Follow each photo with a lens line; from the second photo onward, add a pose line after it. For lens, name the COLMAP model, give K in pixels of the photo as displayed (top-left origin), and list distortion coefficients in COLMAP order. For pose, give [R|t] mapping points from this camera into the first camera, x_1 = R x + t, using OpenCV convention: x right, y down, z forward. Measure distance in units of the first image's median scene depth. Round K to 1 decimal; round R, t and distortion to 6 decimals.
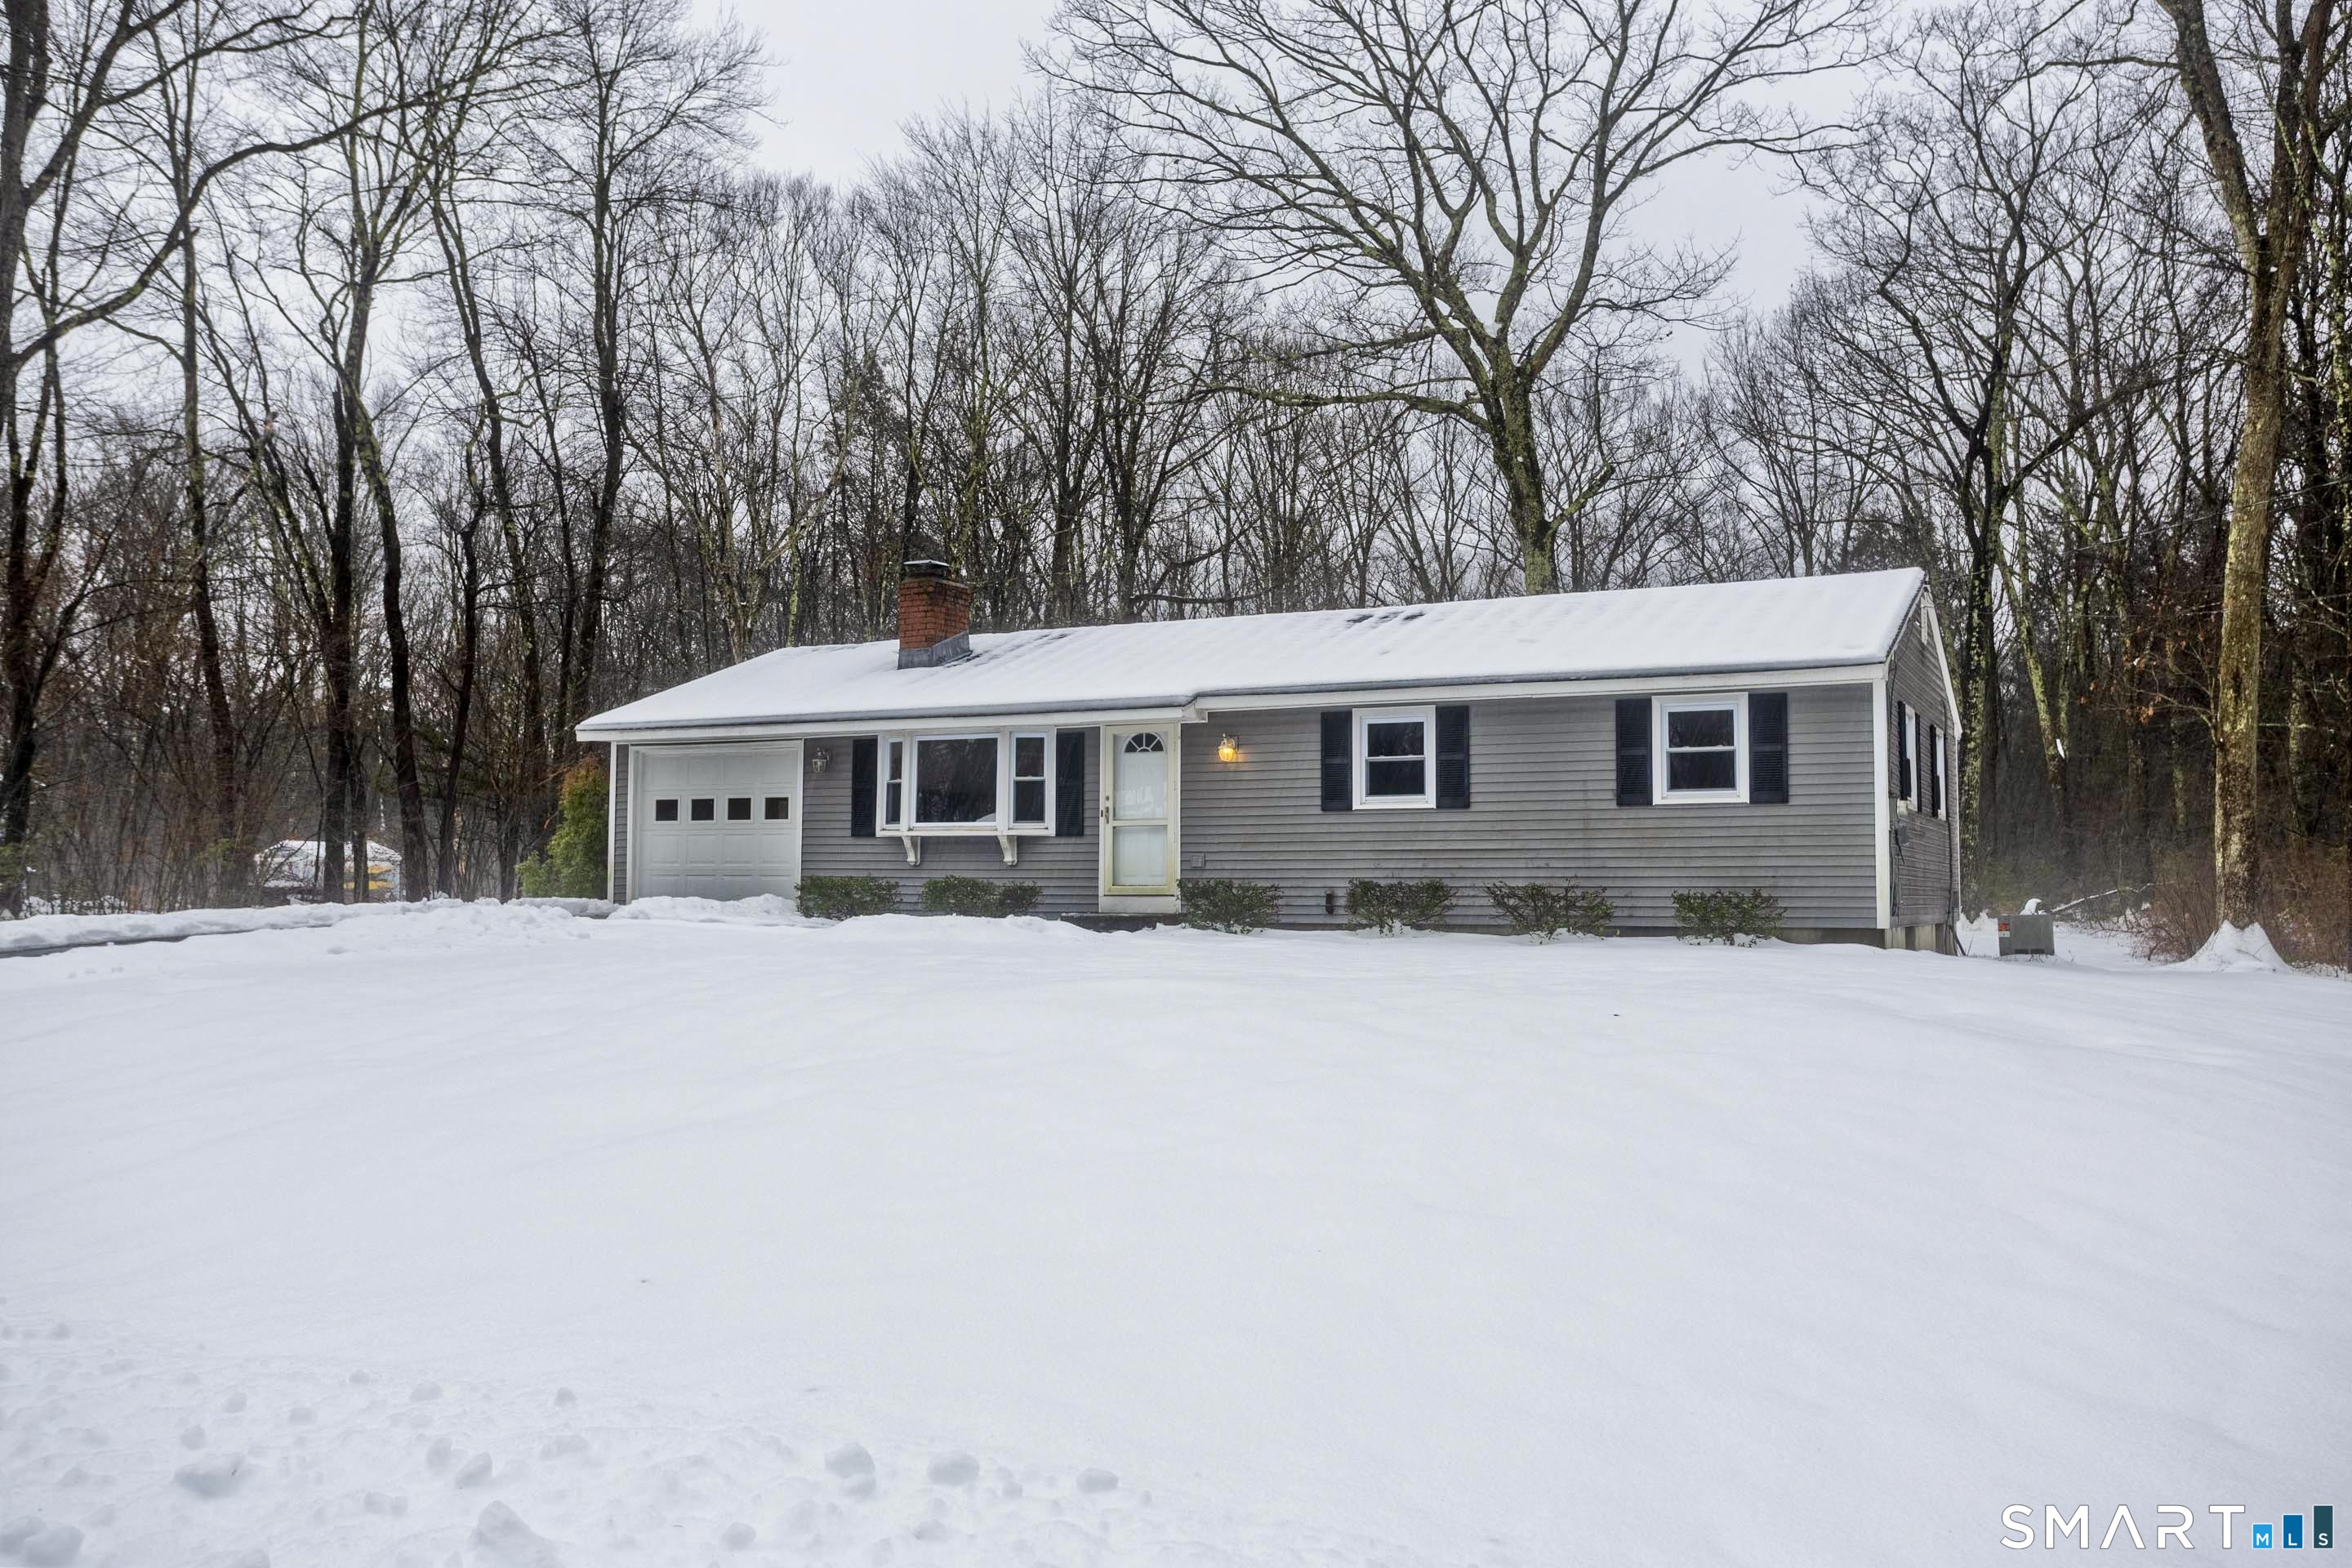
lens RADIAL K [[1982.1, 0, 1291.3], [0, 1982.1, 784.6], [0, 0, 1]] dist [0.002777, 0.000987]
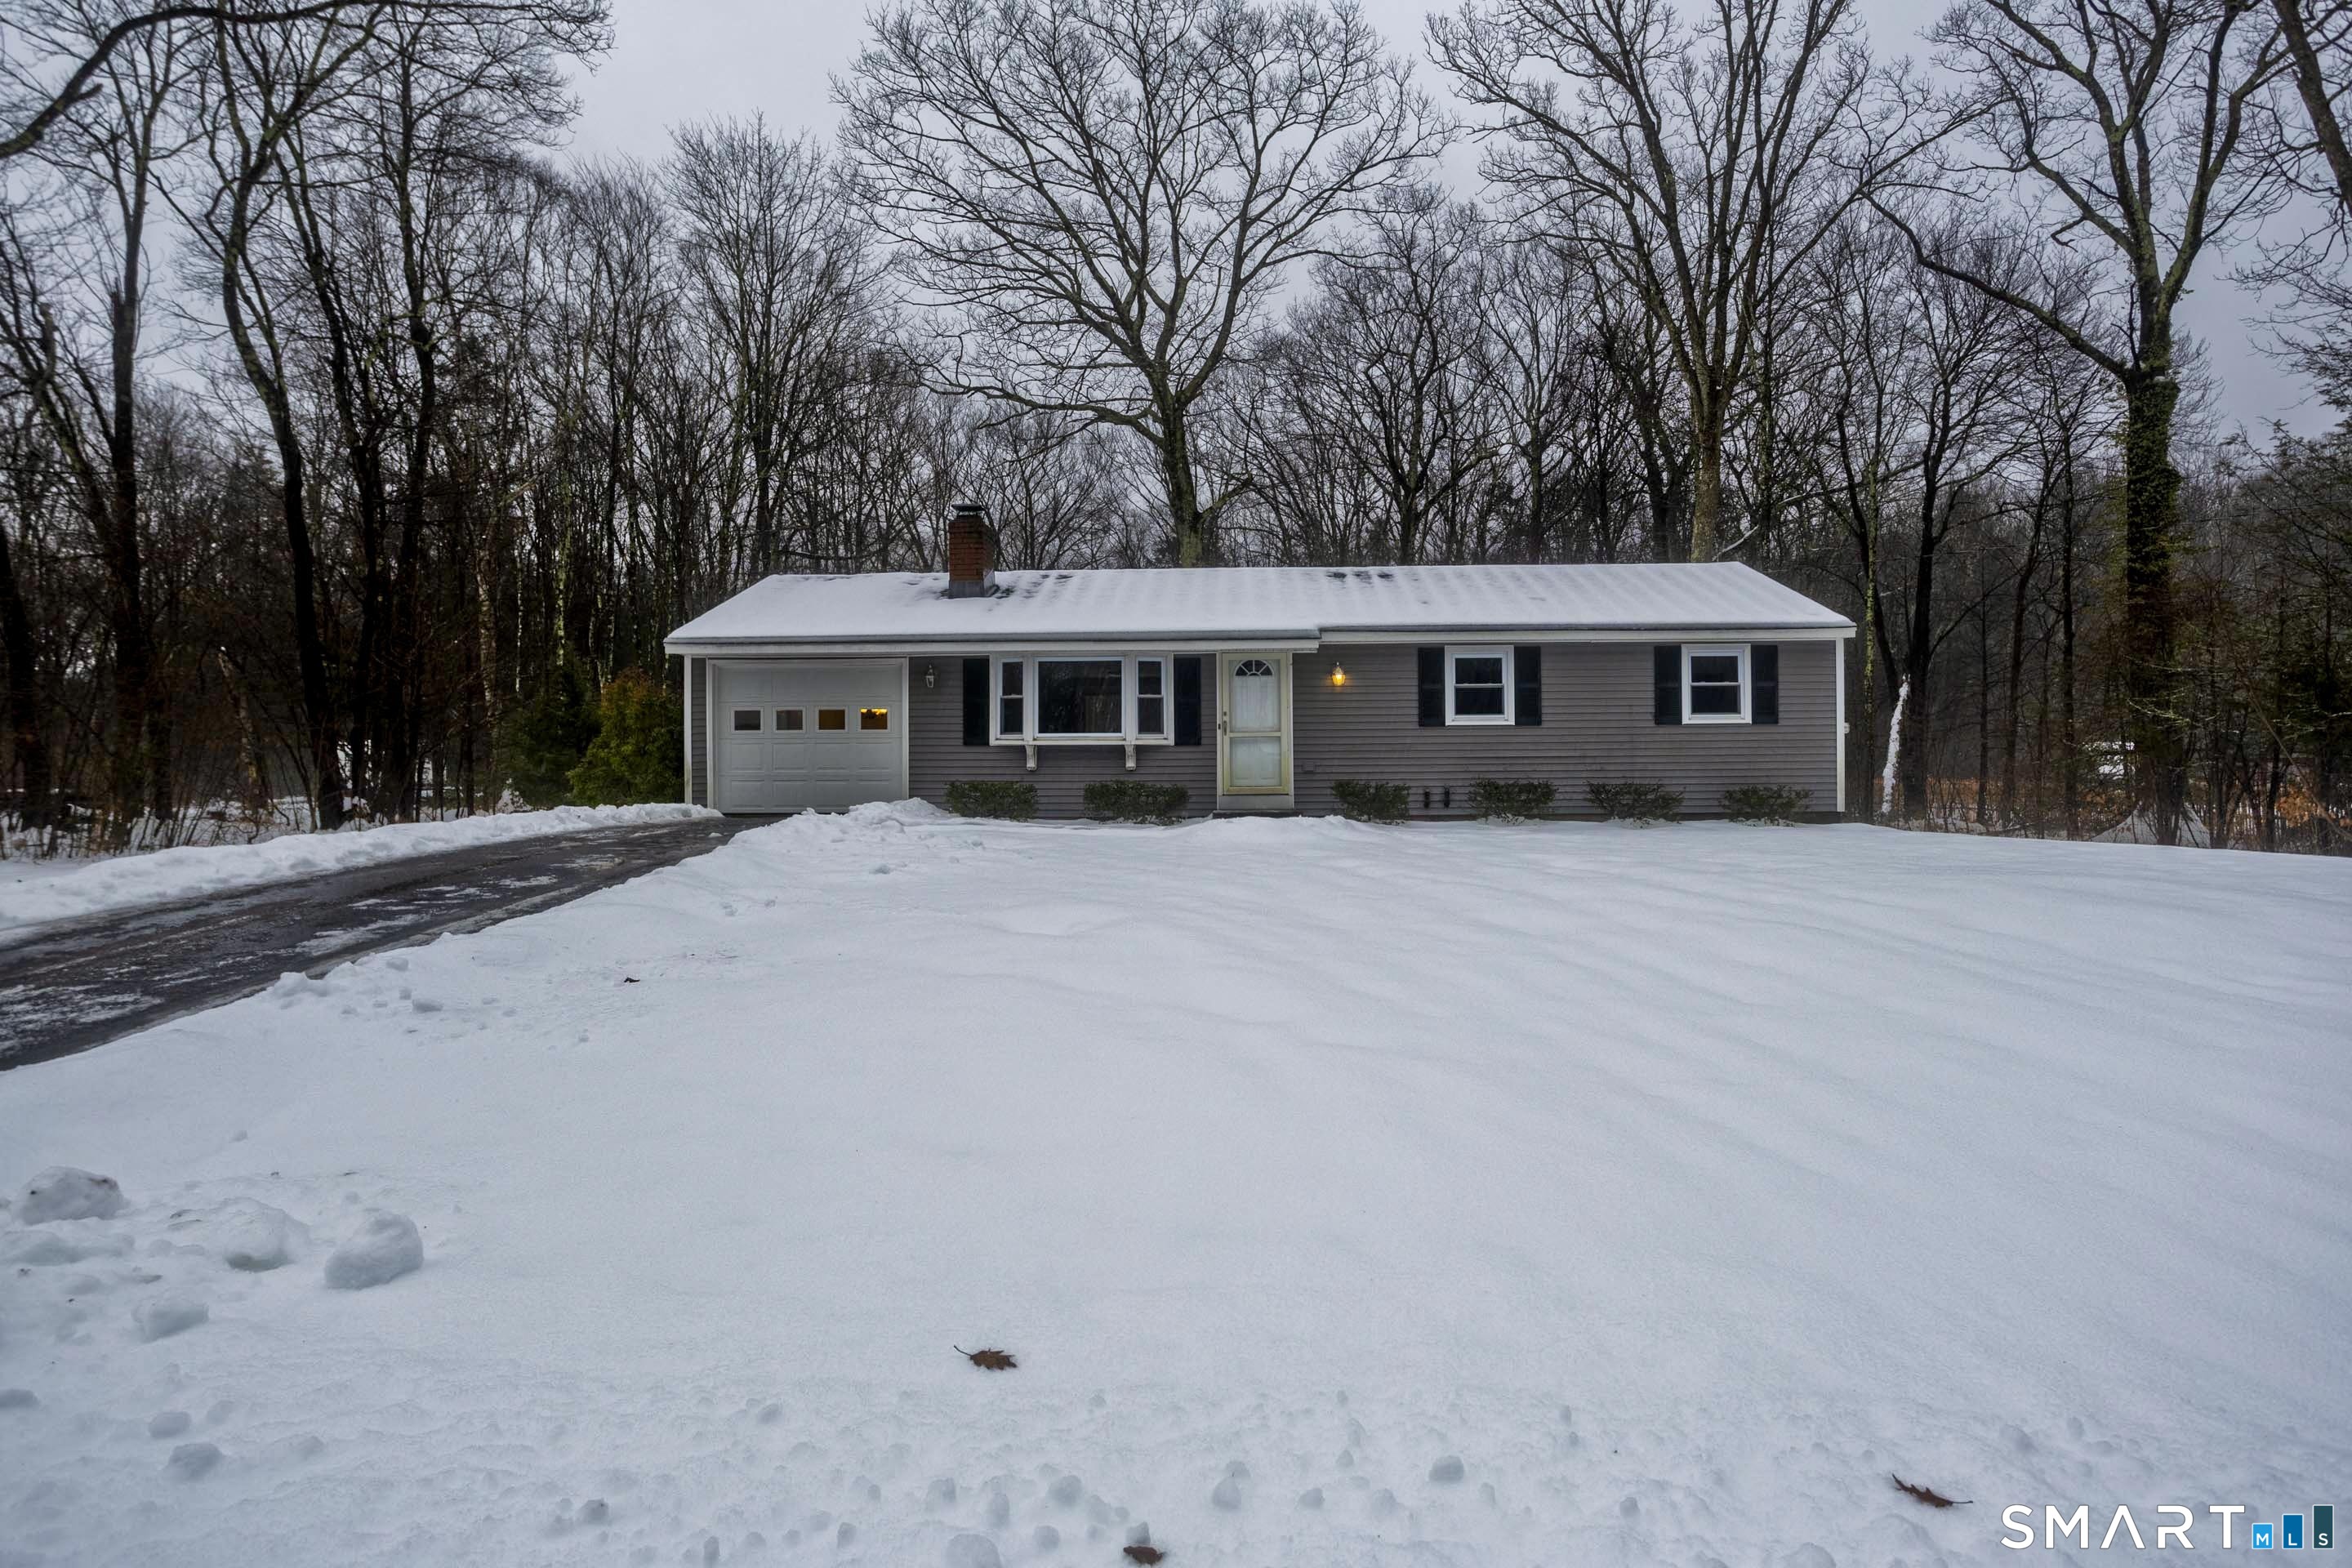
lens RADIAL K [[1399.4, 0, 1206.4], [0, 1399.4, 786.7], [0, 0, 1]] dist [-0.073300, 0.067784]
pose [[0.908615, -0.007570, 0.417567, -0.451684], [-0.013229, 0.998812, 0.046893, 0.011253], [-0.417426, -0.048131, 0.907435, 0.234494]]
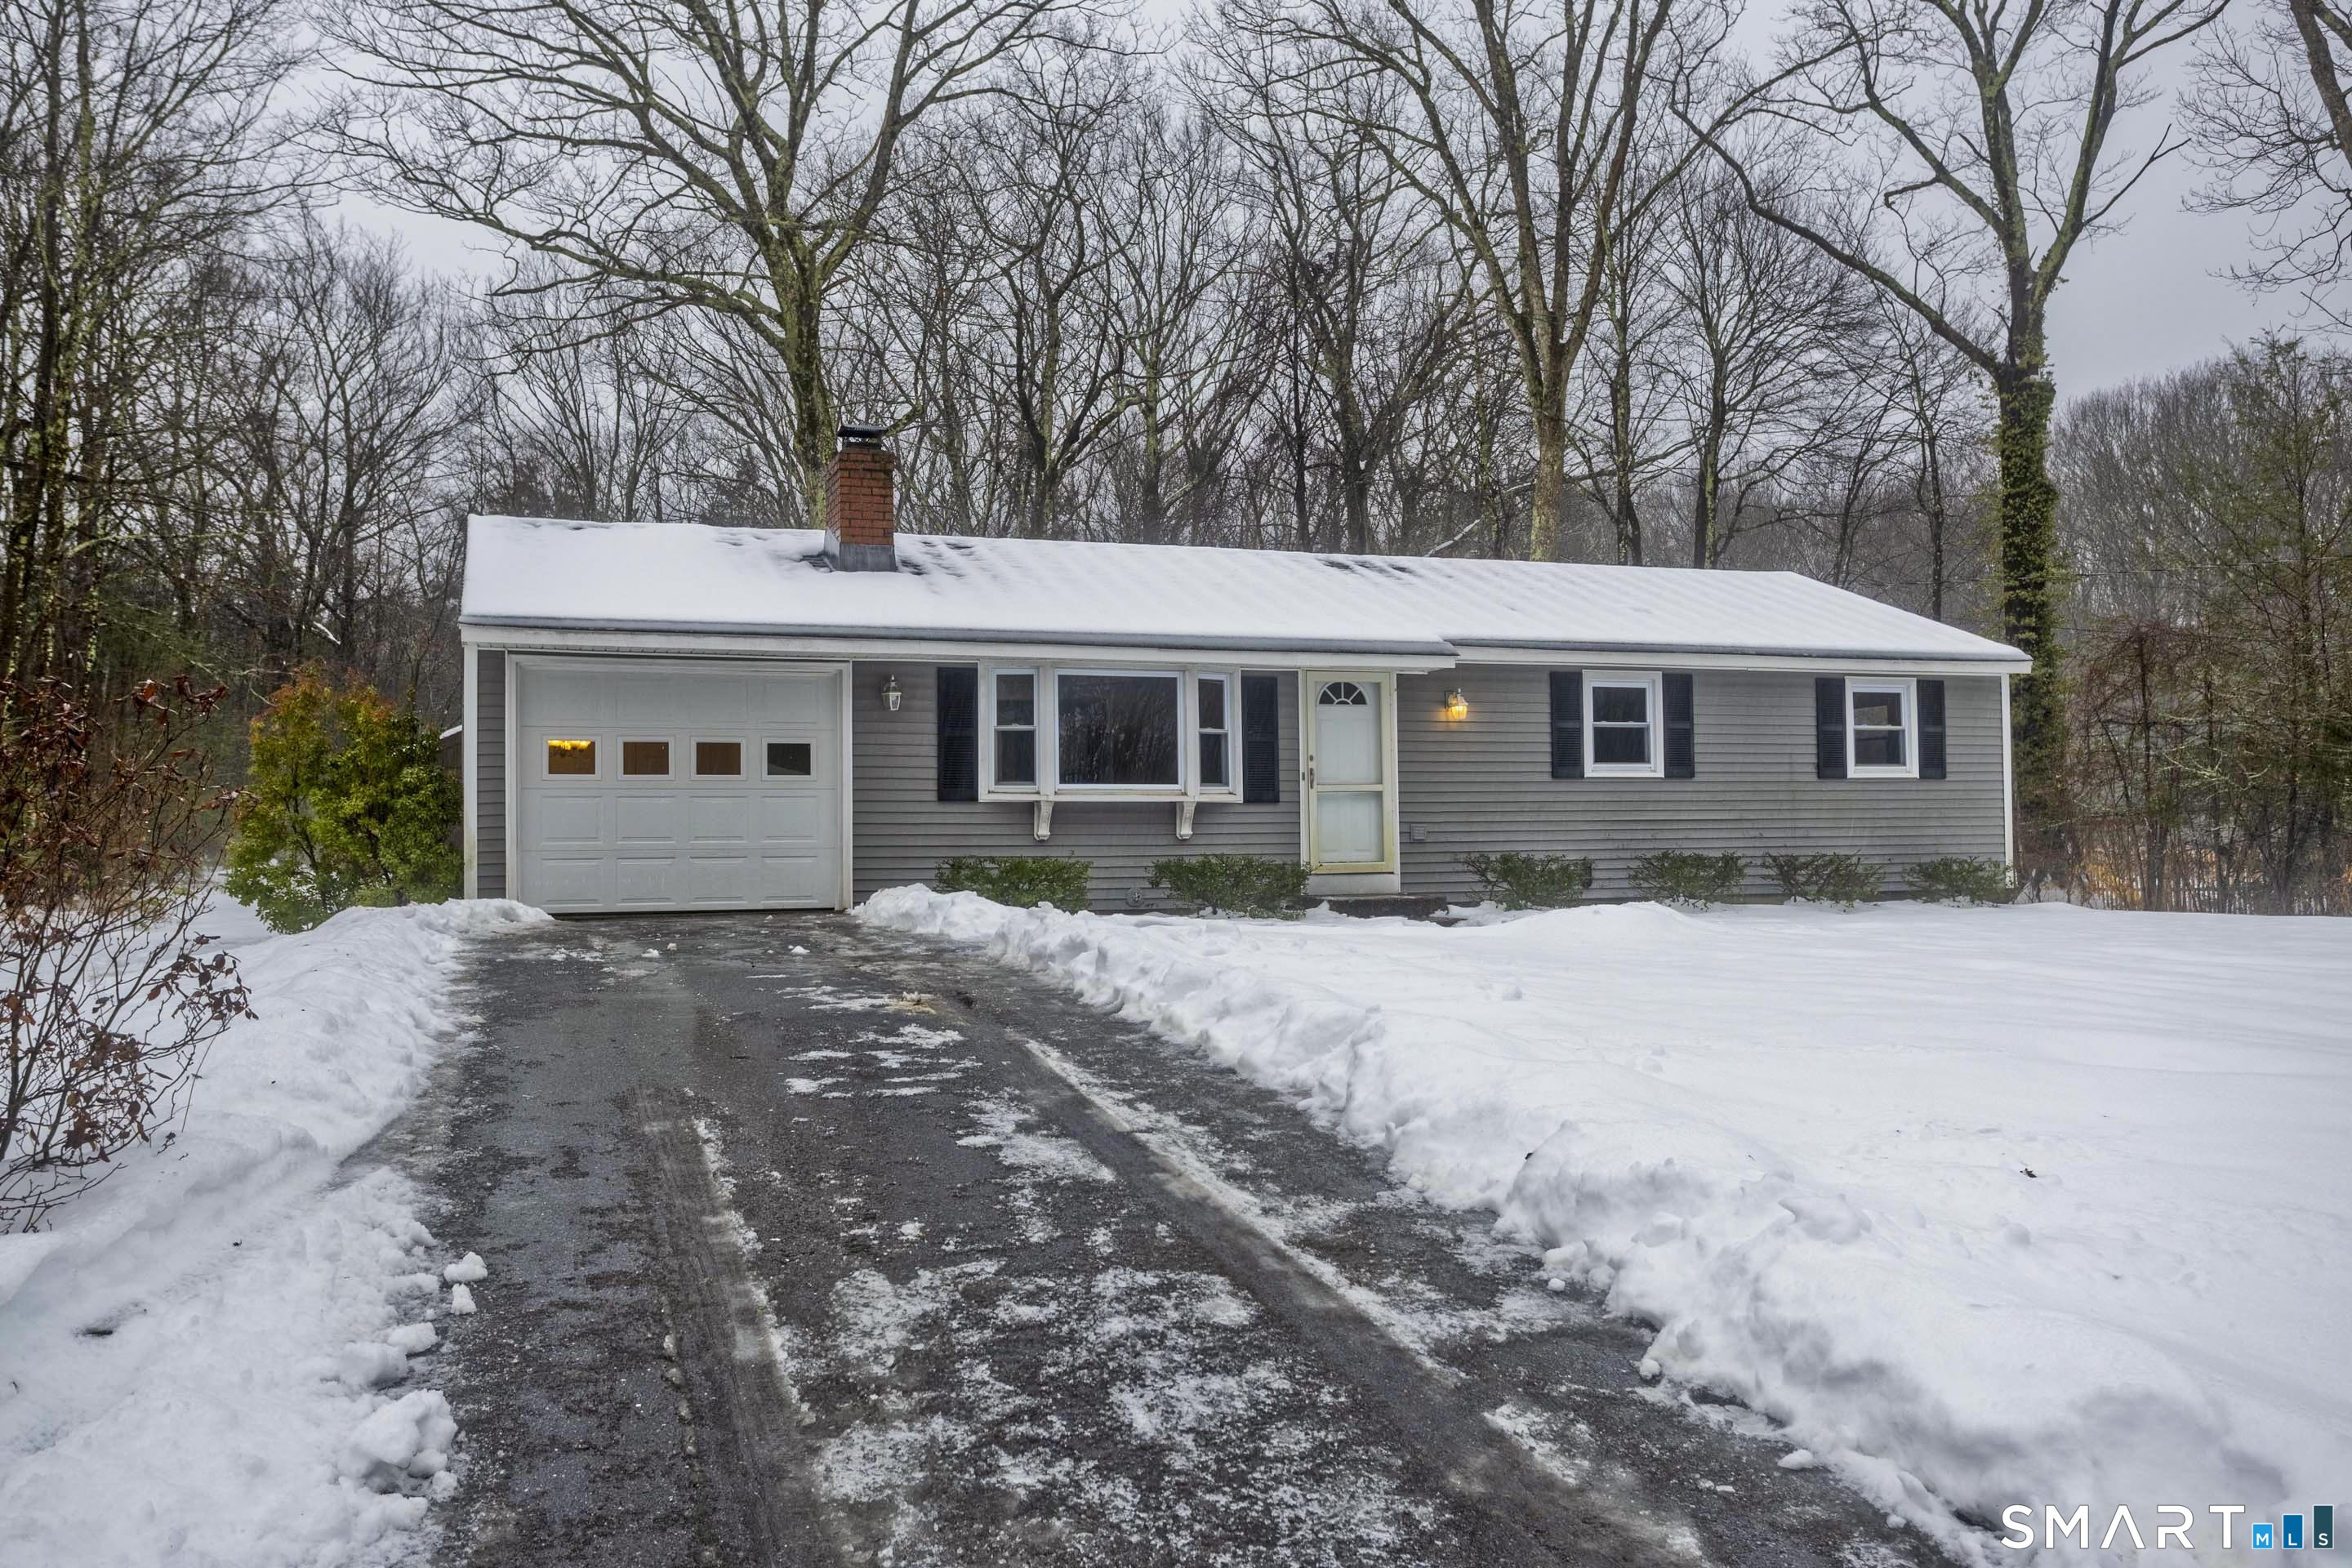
lens RADIAL K [[1982.1, 0, 1291.3], [0, 1982.1, 784.6], [0, 0, 1]] dist [0.002777, 0.000987]
pose [[0.673953, 0.015585, 0.738610, -0.707139], [-0.023384, 0.999727, 0.000241, 0.017869], [-0.738404, -0.017434, 0.674133, 0.440540]]
